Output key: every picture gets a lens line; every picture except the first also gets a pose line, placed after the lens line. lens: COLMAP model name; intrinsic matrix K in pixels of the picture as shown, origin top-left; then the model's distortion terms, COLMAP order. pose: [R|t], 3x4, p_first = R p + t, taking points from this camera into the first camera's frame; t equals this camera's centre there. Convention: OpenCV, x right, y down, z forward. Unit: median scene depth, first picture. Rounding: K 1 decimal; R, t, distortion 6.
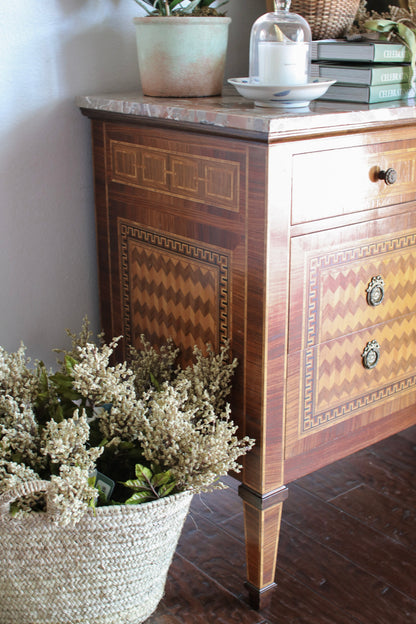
lens RADIAL K [[871.8, 0, 208.0], [0, 871.8, 312.0], [0, 0, 1]] dist [-0.192016, 0.312561]
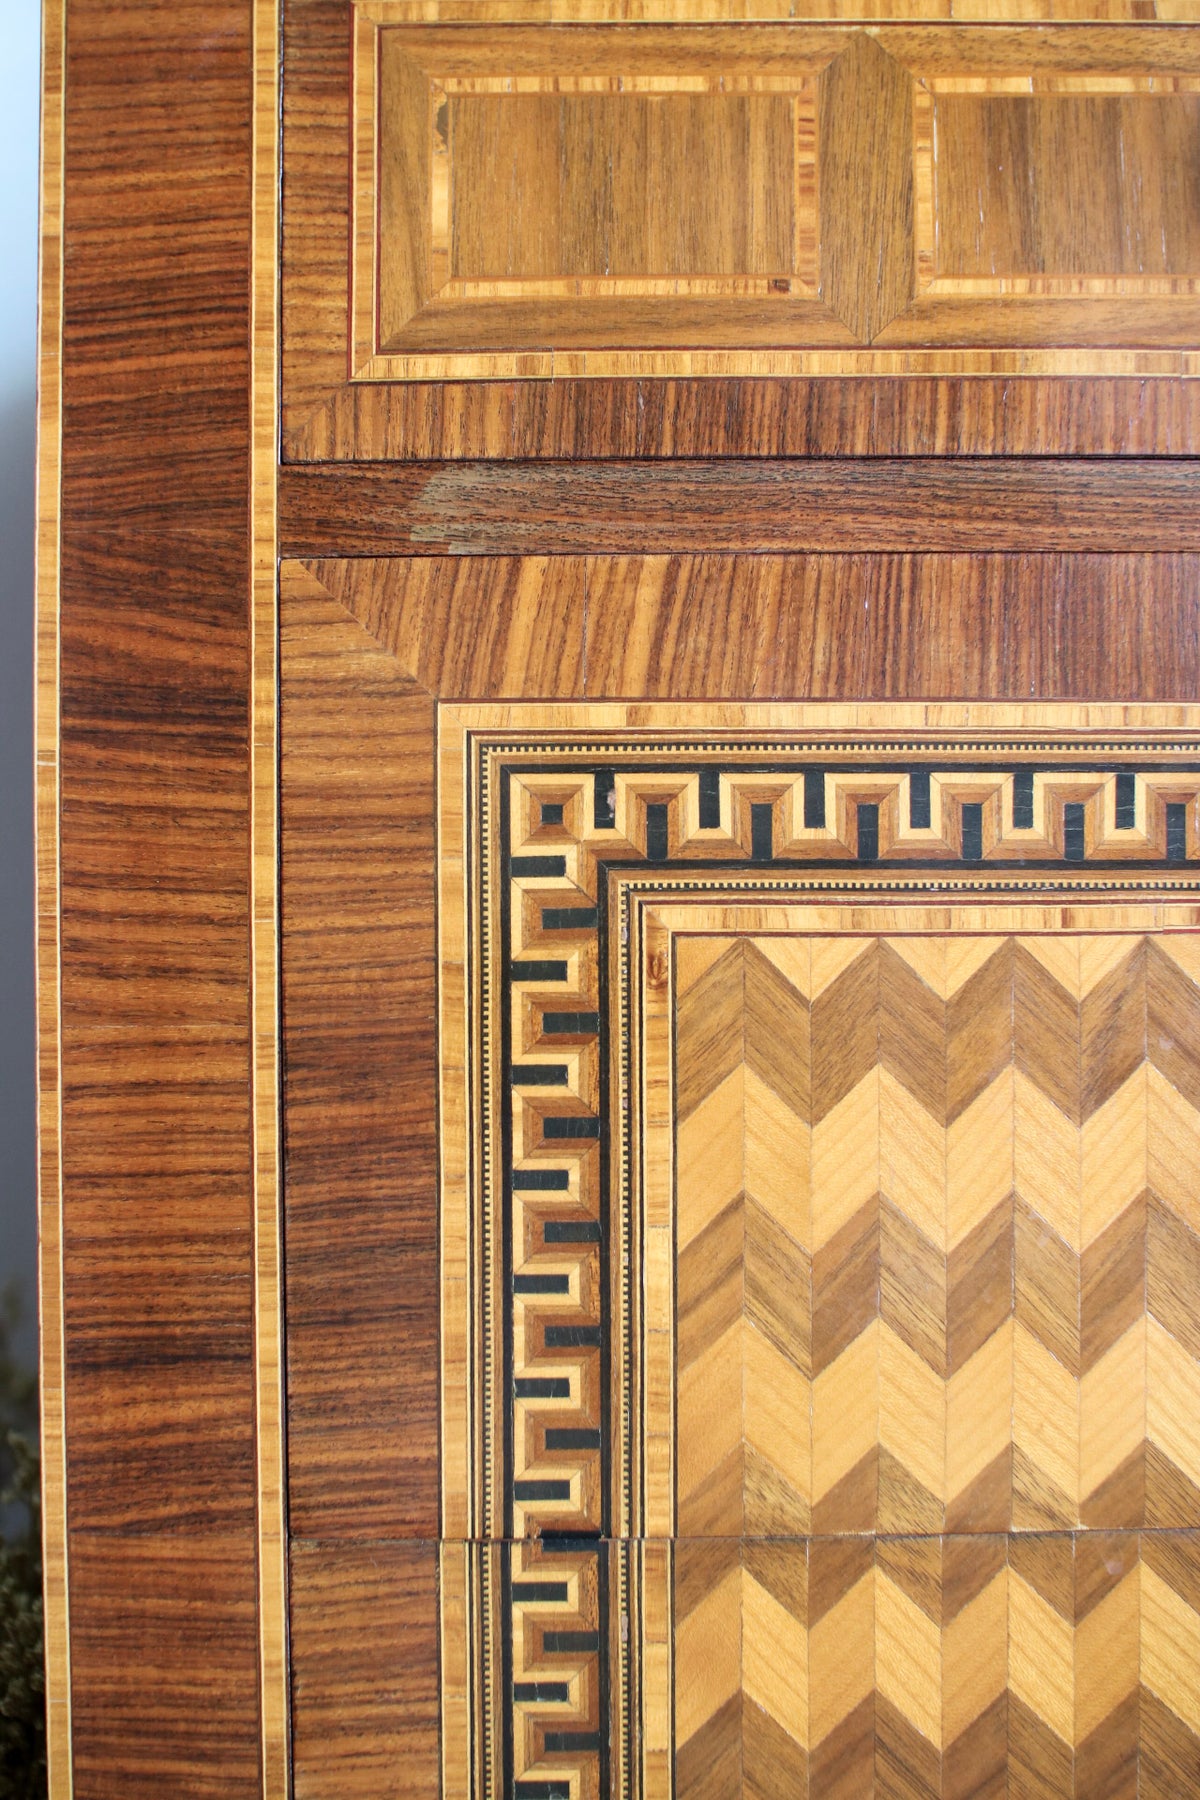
lens RADIAL K [[2184.1, 0, 600.0], [0, 2184.1, 900.0], [0, 0, 1]] dist [-0.135789, 0.083975]
pose [[0.770240, -0.007791, -0.637707, 0.308673], [-0.204212, 0.944265, -0.258189, 0.032204], [0.604175, 0.329095, 0.725720, 0.751468]]
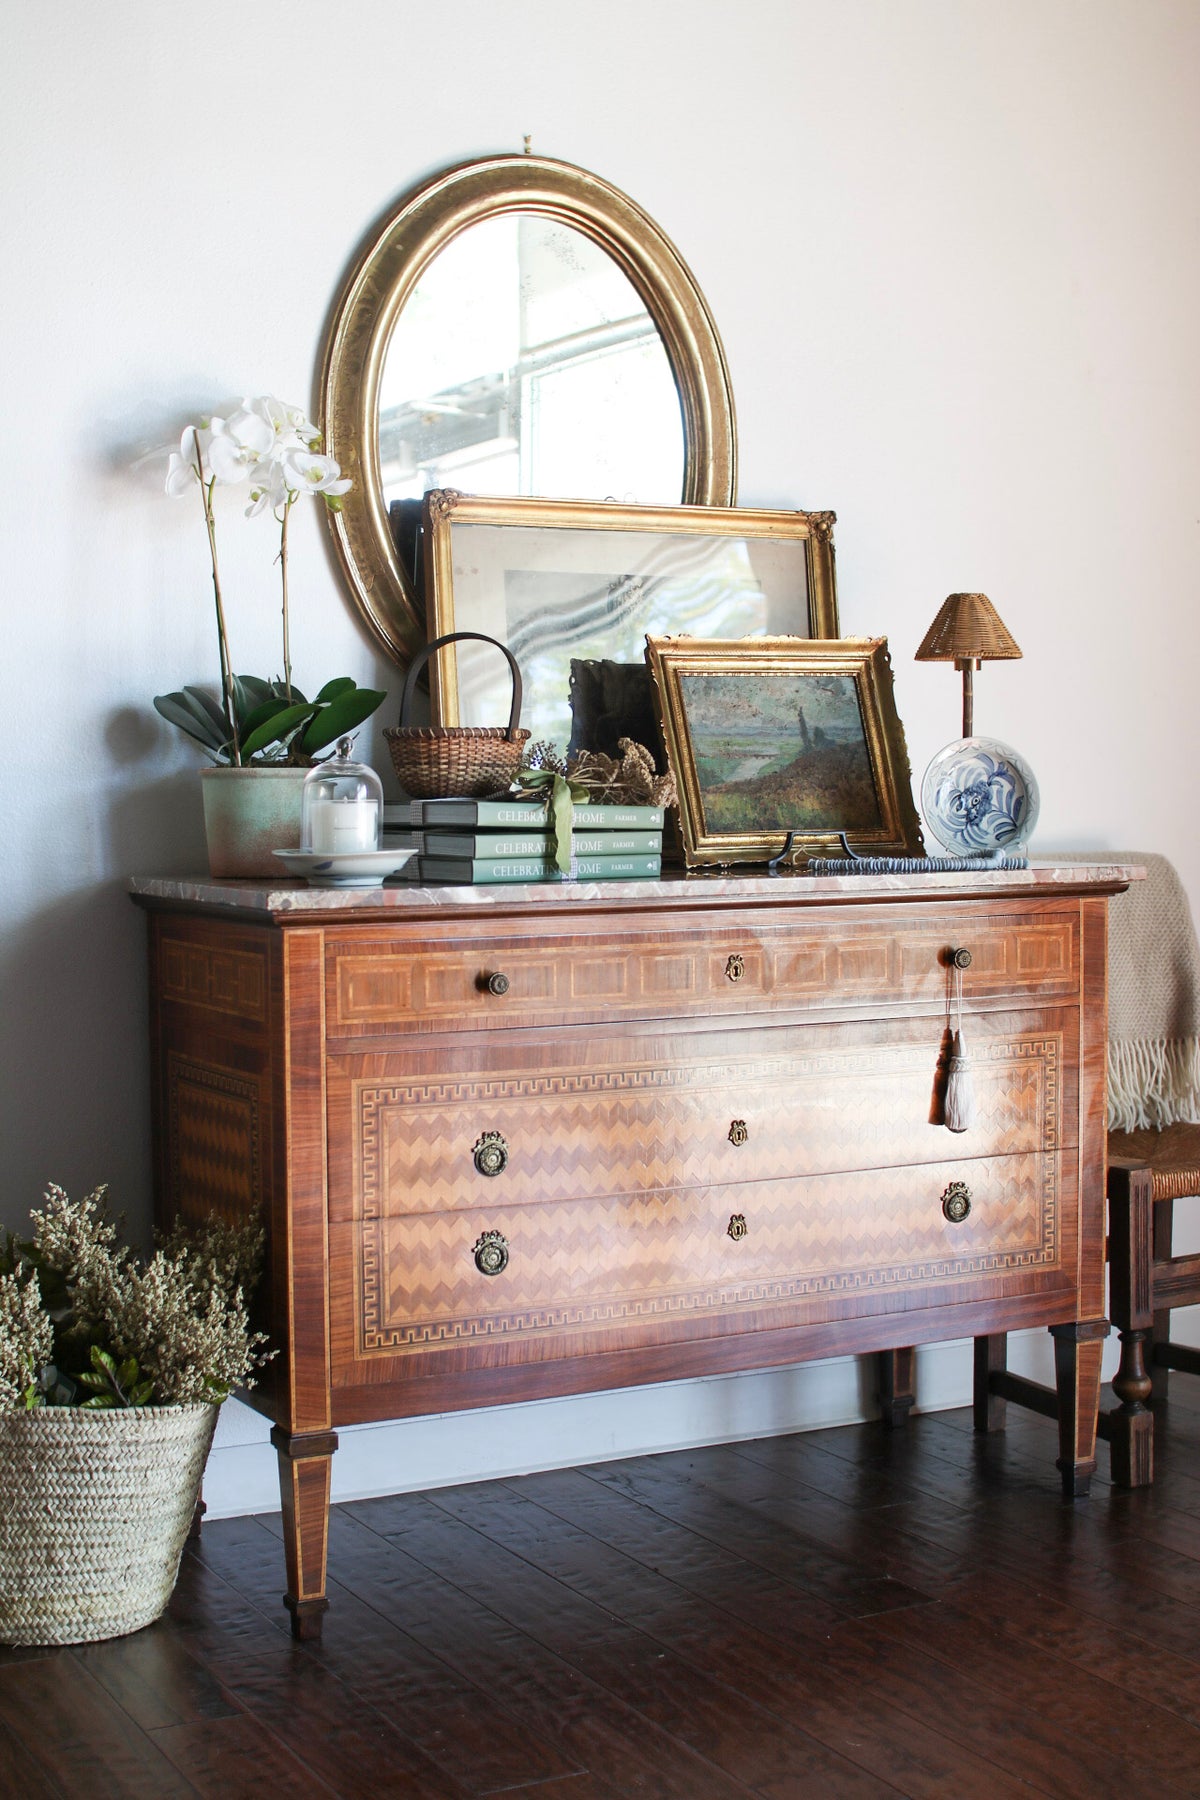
lens RADIAL K [[2514.8, 0, 600.0], [0, 2514.8, 900.0], [0, 0, 1]] dist [-0.192016, 0.312561]
pose [[0.983197, 0.009716, -0.182287, 0.658327], [-0.059729, 0.960737, -0.270954, 0.325059], [0.172498, 0.277289, 0.945175, -0.938039]]
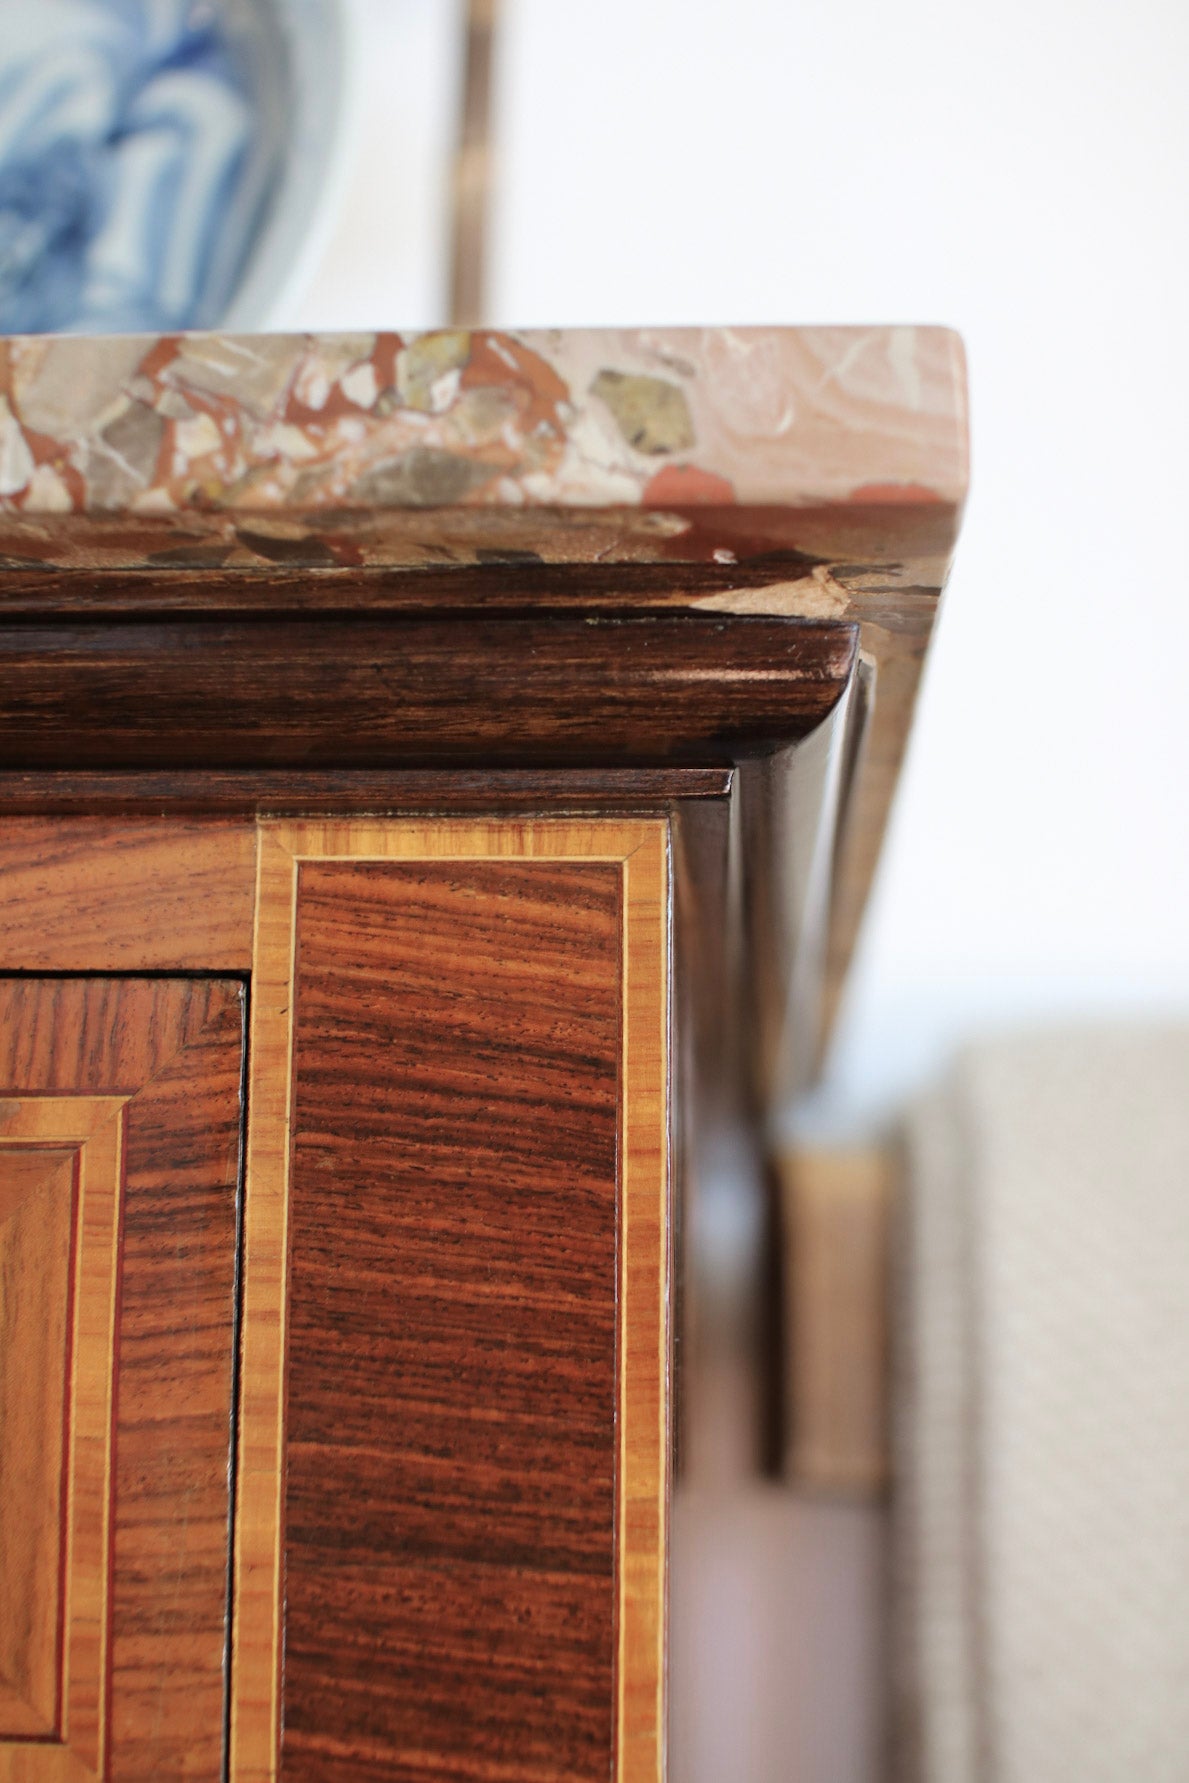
lens RADIAL K [[2491.1, 0, 594.5], [0, 2491.1, 891.5], [0, 0, 1]] dist [-0.192016, 0.312561]
pose [[0.746629, -0.101048, -0.657521, 0.826700], [-0.236154, 0.883763, -0.403974, -0.254502], [0.621913, 0.456895, 0.635980, 1.233230]]
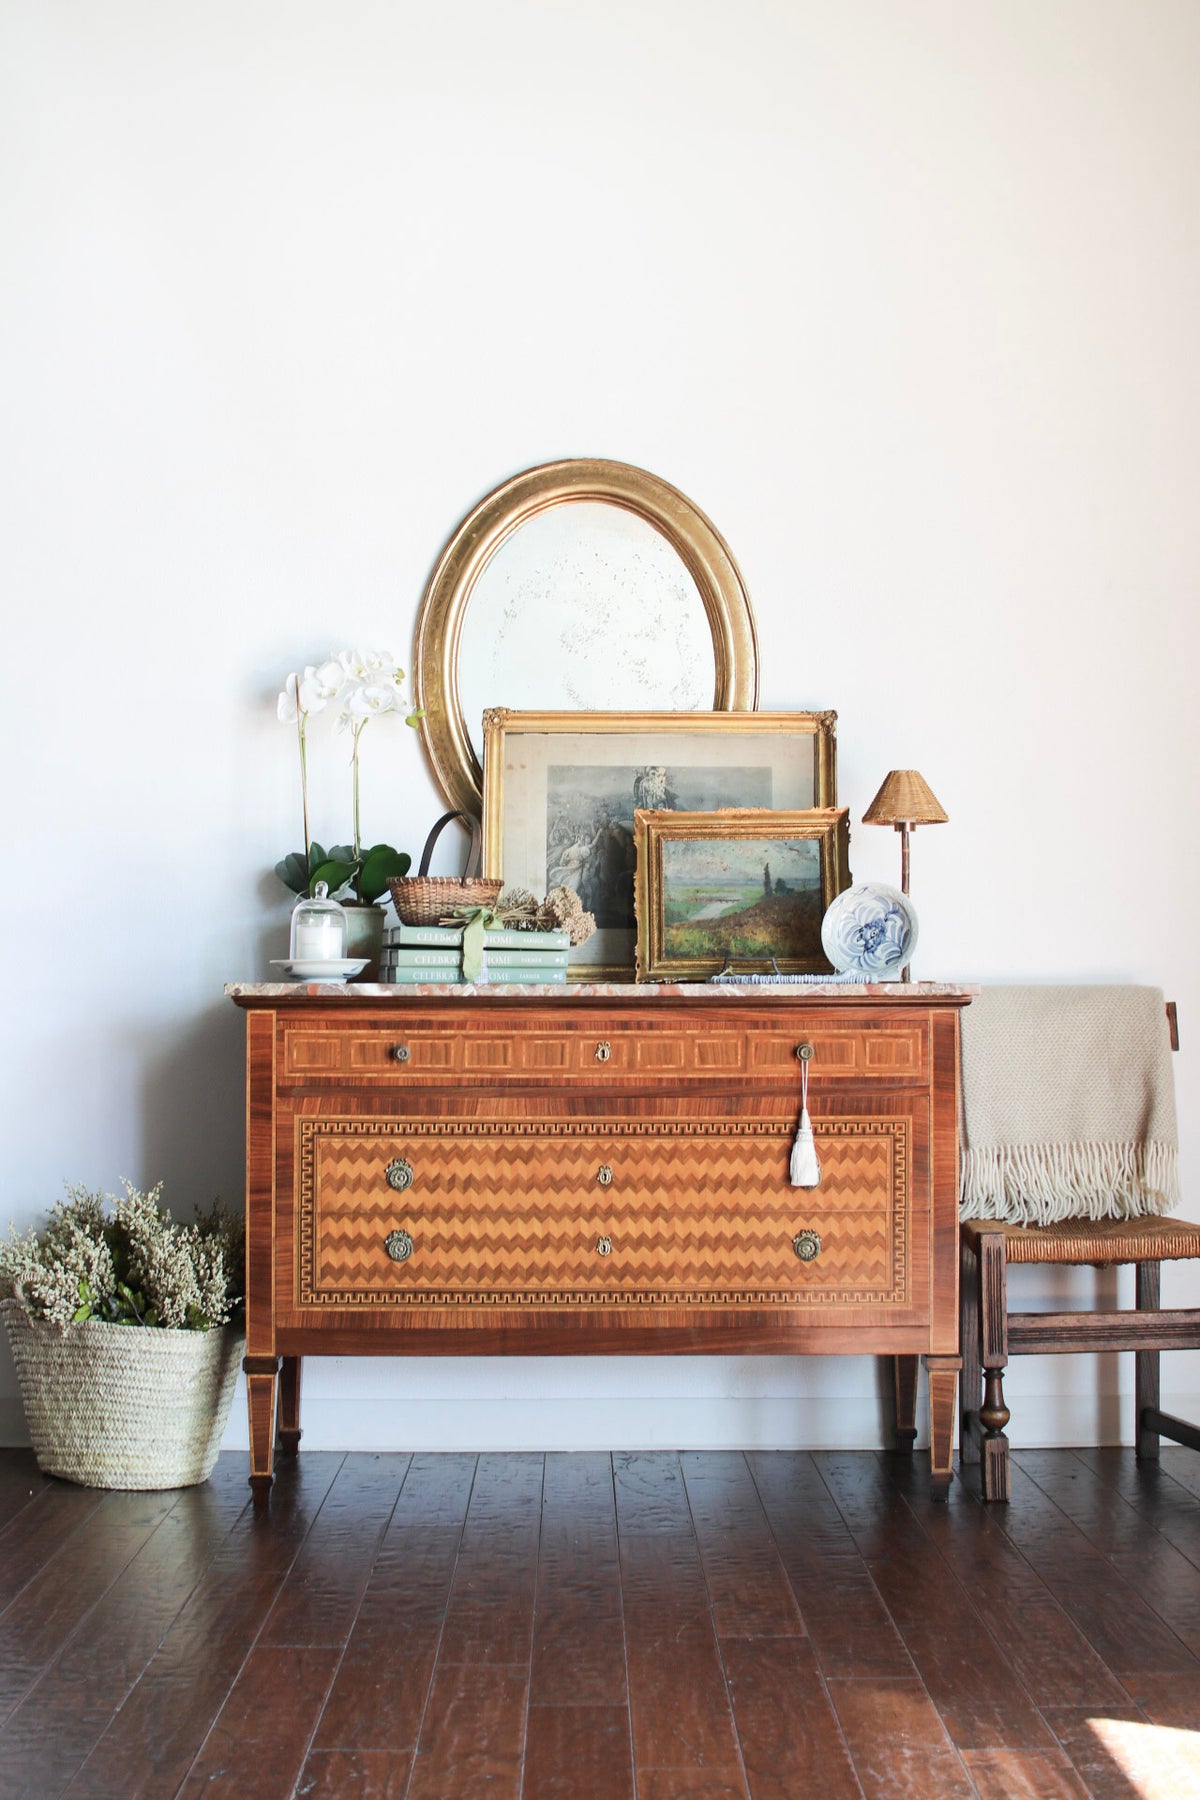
lens RADIAL K [[2514.8, 0, 600.0], [0, 2514.8, 900.0], [0, 0, 1]] dist [-0.192016, 0.312561]
pose [[0.788505, -0.017649, -0.614775, 2.164411], [-0.206117, 0.934199, -0.291183, 0.473260], [0.579462, 0.356315, 0.732983, -1.059840]]
